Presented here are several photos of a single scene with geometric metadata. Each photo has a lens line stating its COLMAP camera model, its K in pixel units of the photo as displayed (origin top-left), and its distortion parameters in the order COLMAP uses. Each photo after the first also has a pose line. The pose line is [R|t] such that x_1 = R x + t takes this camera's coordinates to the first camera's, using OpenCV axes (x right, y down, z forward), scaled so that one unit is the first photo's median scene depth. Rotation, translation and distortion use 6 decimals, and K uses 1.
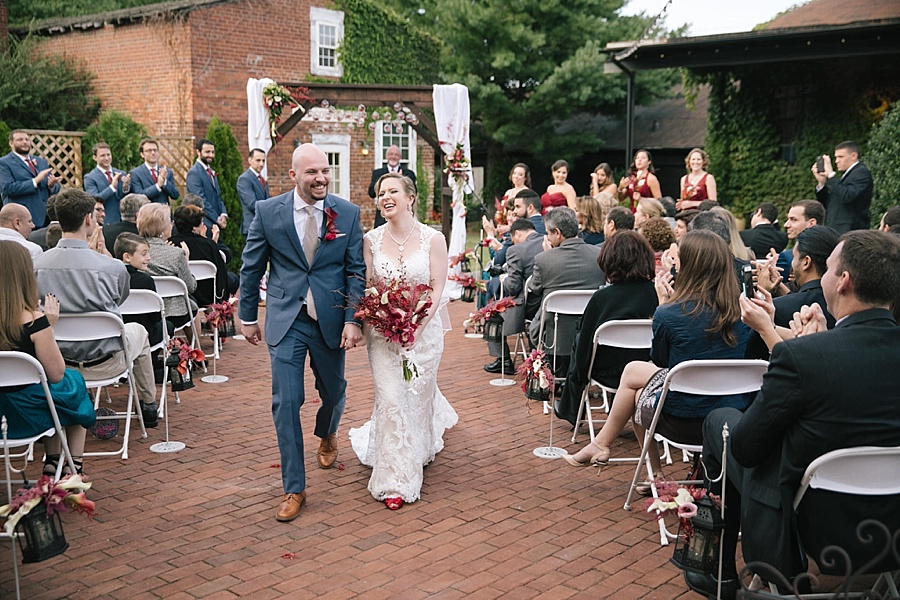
lens RADIAL K [[1022.2, 0, 452.6], [0, 1022.2, 300.0], [0, 0, 1]] dist [0.042871, 0.000000]
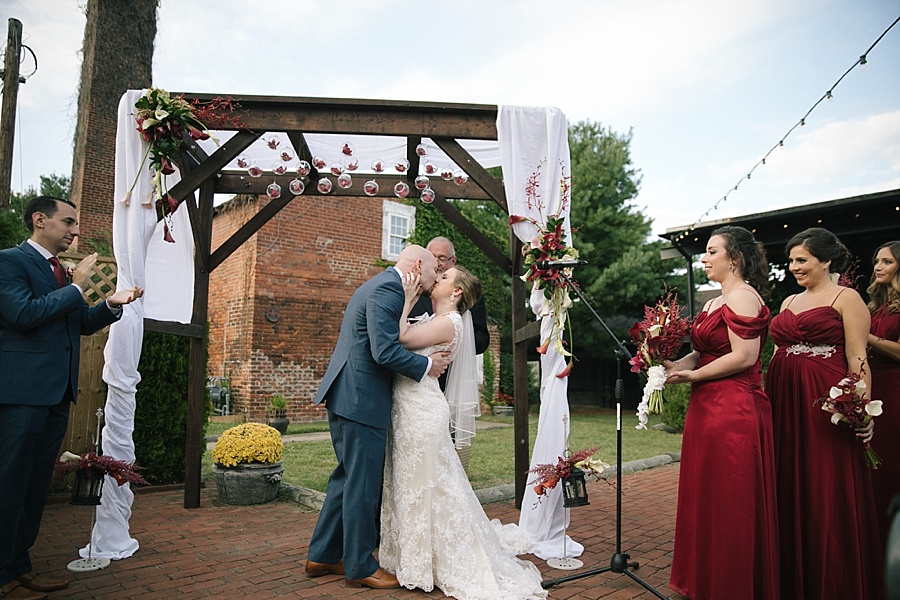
lens RADIAL K [[620.6, 0, 452.0], [0, 620.6, 305.1], [0, 0, 1]] dist [-0.091450, 0.042412]
pose [[0.995556, -0.009662, -0.093670, -0.007176], [-0.012805, 0.971594, -0.236308, -0.024959], [0.093293, 0.236457, 0.967153, 0.389367]]
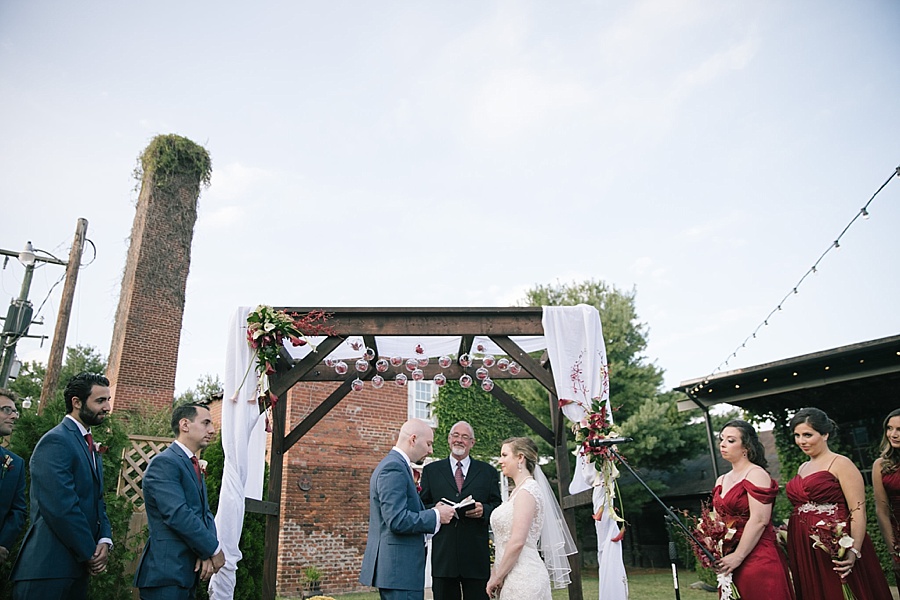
lens RADIAL K [[620.6, 0, 451.2], [0, 620.6, 301.4], [0, 0, 1]] dist [-0.091450, 0.042412]
pose [[0.992495, -0.073389, -0.097813, -0.018548], [0.018390, 0.880367, -0.473936, -0.023497], [0.120893, 0.468581, 0.875110, 0.359694]]
